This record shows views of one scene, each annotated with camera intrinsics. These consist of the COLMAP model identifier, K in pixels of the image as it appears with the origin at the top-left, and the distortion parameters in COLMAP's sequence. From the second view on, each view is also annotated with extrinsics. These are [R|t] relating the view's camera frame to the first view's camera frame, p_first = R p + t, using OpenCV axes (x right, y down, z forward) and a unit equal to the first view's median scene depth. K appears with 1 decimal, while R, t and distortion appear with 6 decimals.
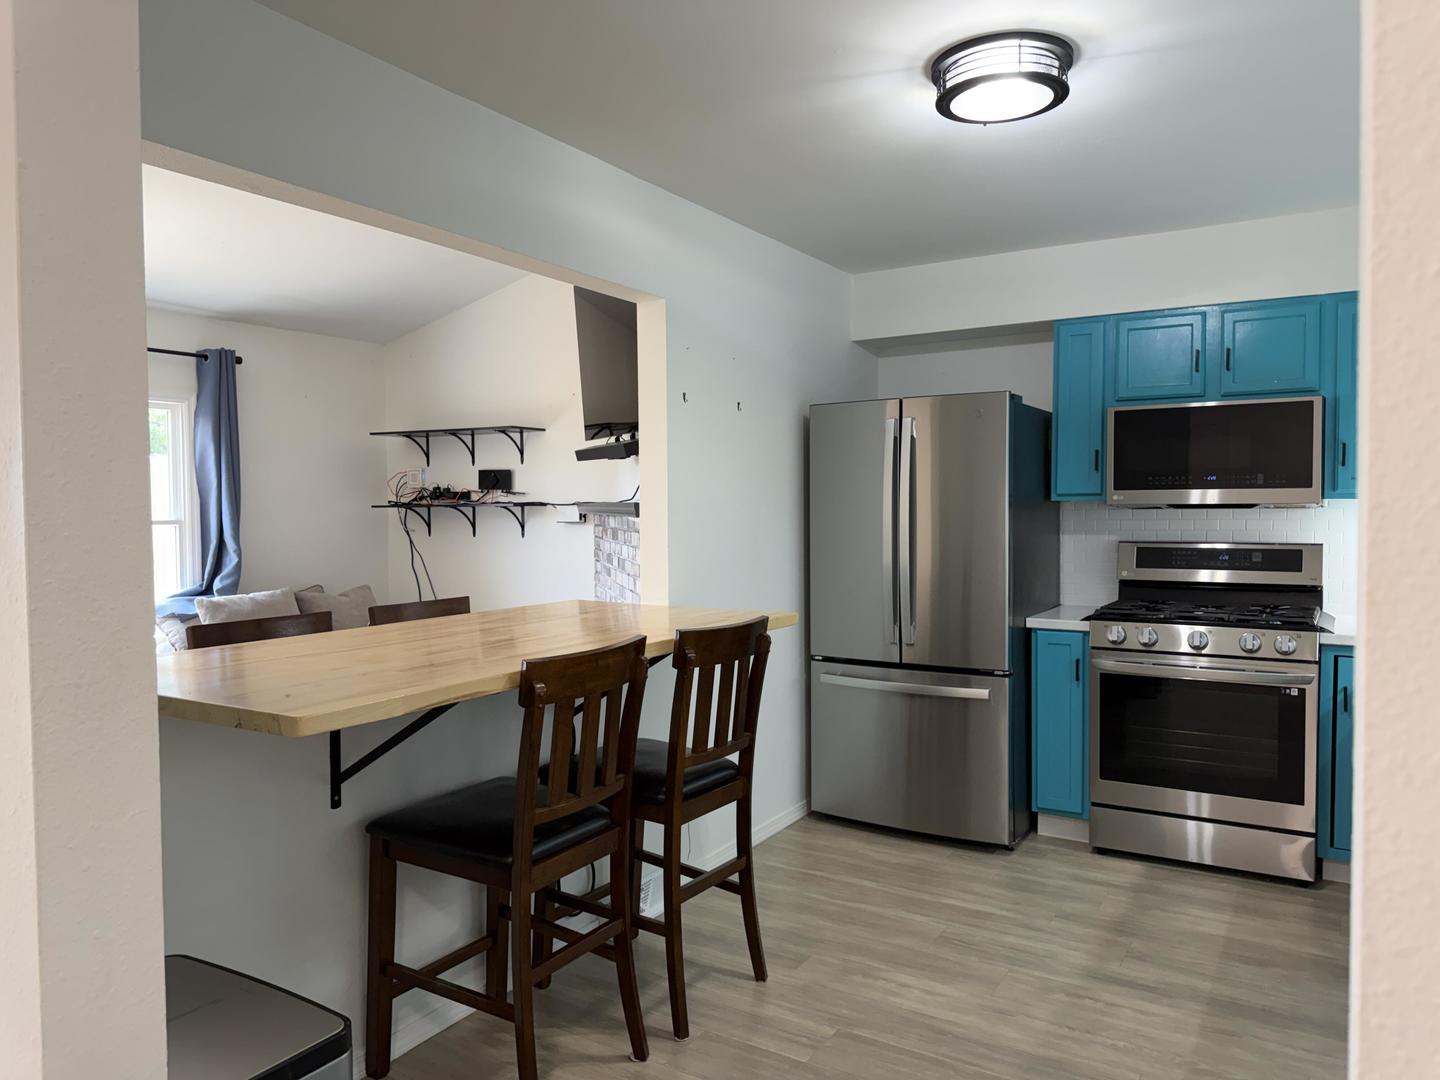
lens RADIAL K [[1009.6, 0, 720.0], [0, 1009.6, 540.0], [0, 0, 1]] dist [0.052074, -0.044609]
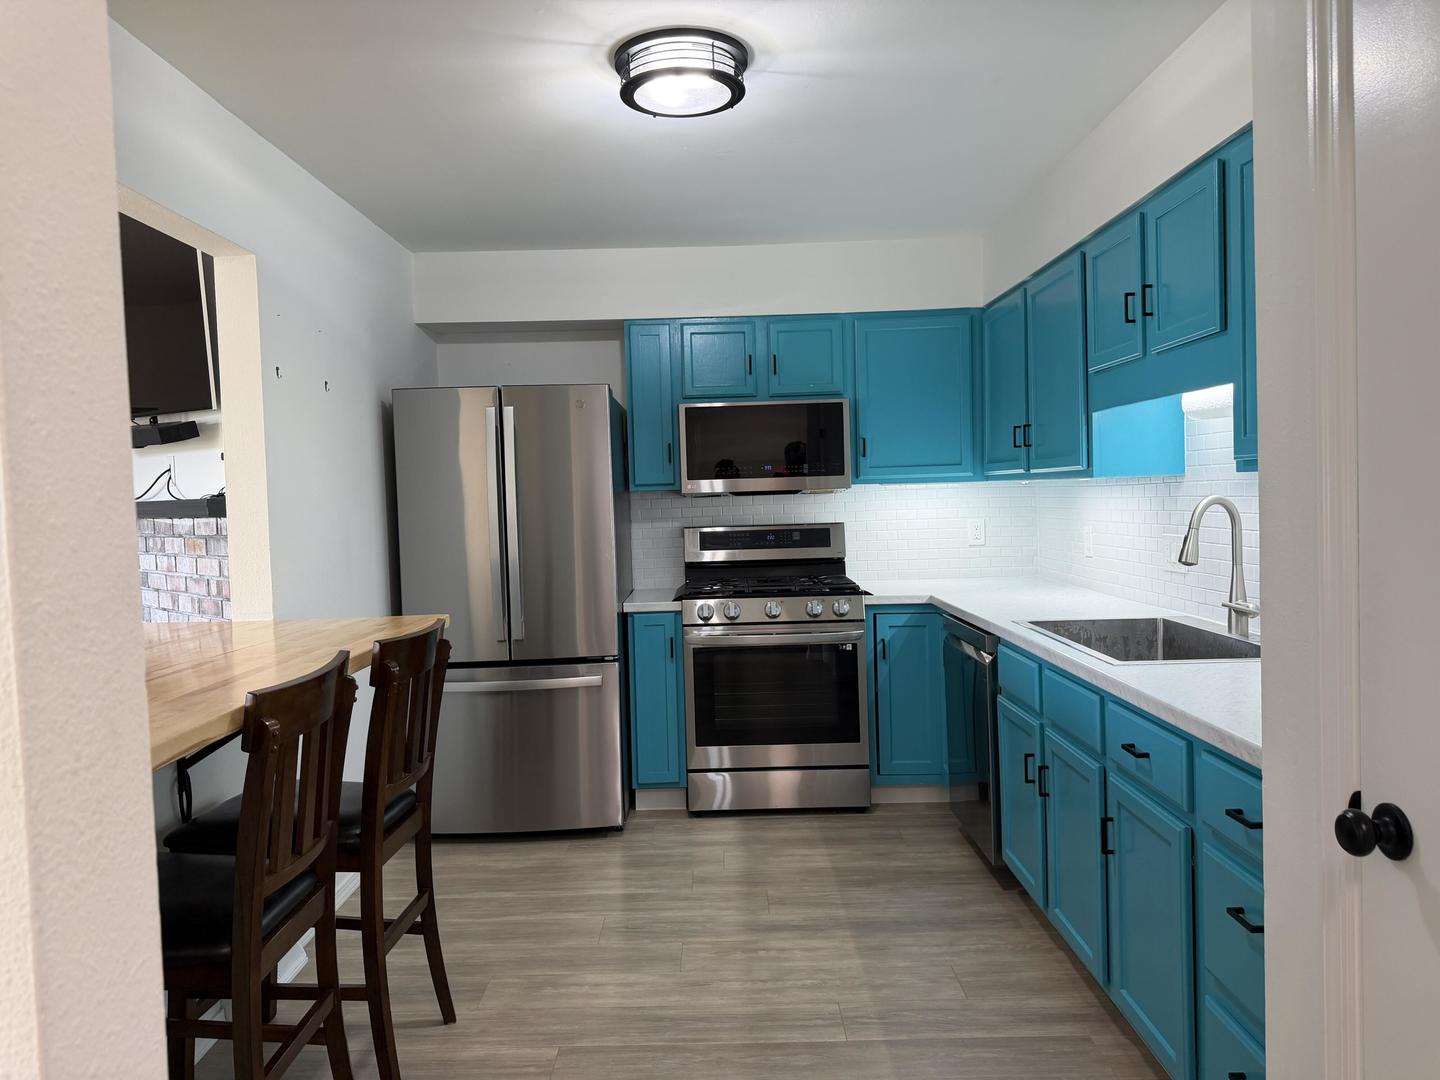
lens RADIAL K [[1004.9, 0, 685.6], [0, 1004.9, 540.9], [0, 0, 1]] dist [0.190892, -0.380806]
pose [[0.862585, -0.043244, 0.504061, -0.194974], [0.043117, 0.998999, 0.011920, 0.004191], [-0.504072, 0.011452, 0.863586, 0.091249]]
